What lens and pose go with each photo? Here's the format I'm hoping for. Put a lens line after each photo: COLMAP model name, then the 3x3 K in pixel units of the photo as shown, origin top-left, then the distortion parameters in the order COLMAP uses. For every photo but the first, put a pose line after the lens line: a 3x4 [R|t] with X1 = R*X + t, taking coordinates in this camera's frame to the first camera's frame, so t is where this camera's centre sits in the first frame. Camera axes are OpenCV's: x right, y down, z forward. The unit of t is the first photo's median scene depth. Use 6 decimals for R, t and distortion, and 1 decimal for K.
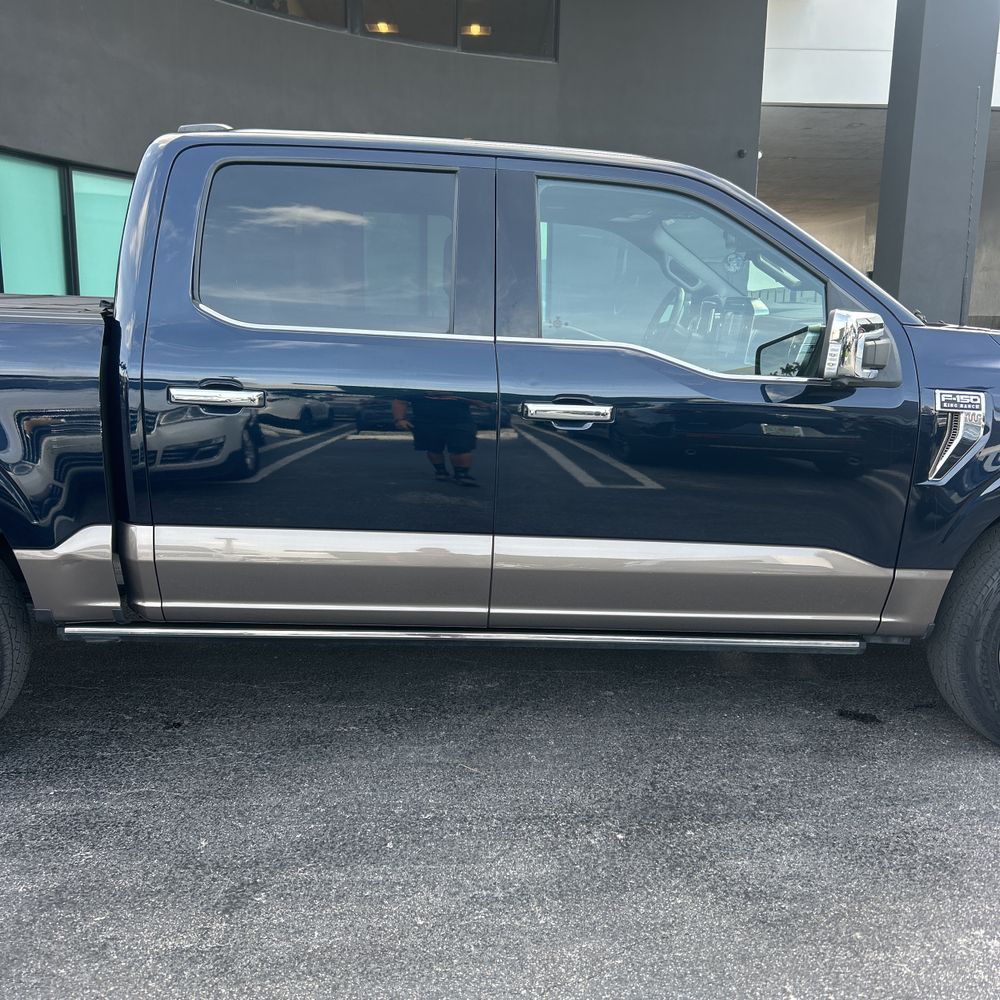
lens RADIAL K [[1036.6, 0, 504.9], [0, 1036.6, 498.8], [0, 0, 1]] dist [0.002585, 0.000000]
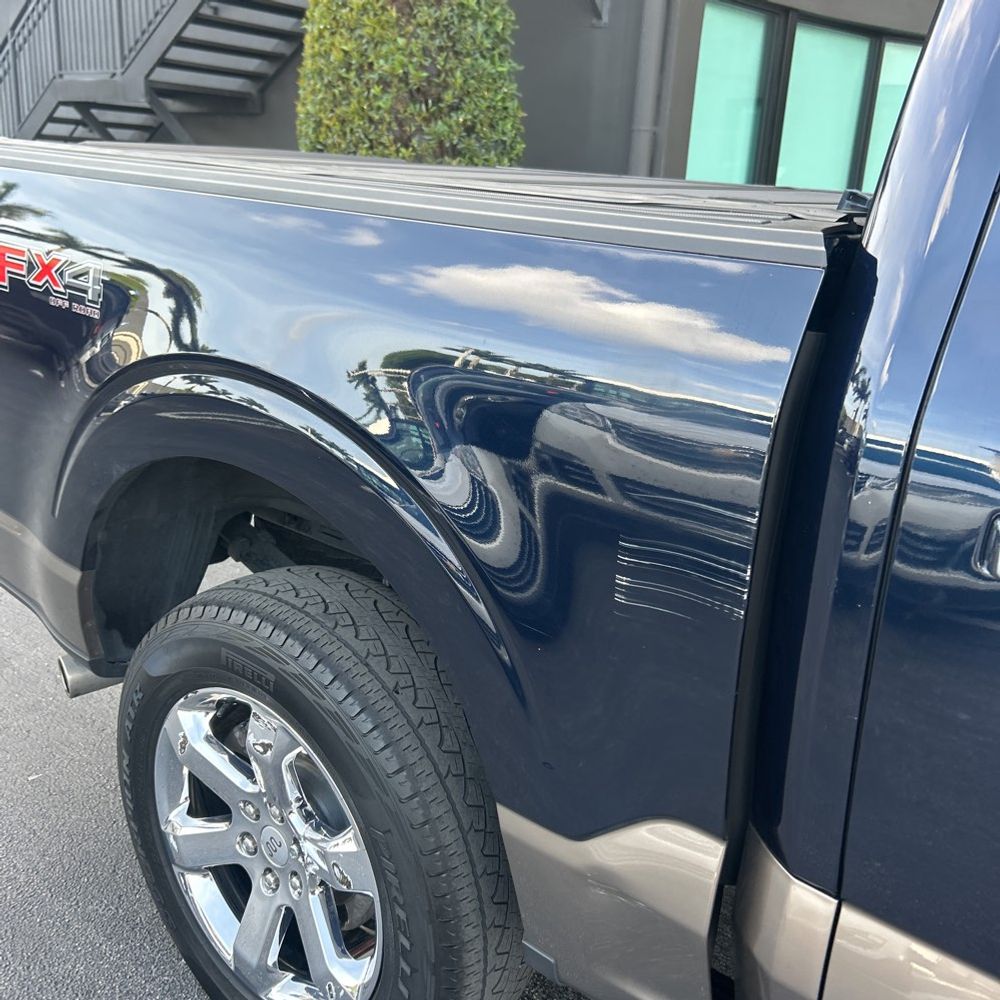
lens RADIAL K [[1036.6, 0, 502.6], [0, 1036.6, 504.7], [0, 0, 1]] dist [0.002585, 0.000000]
pose [[0.755362, 0.219217, -0.617553, -0.244670], [-0.167361, 0.975669, 0.141631, -0.122935], [0.633576, -0.003629, 0.773672, 0.680237]]
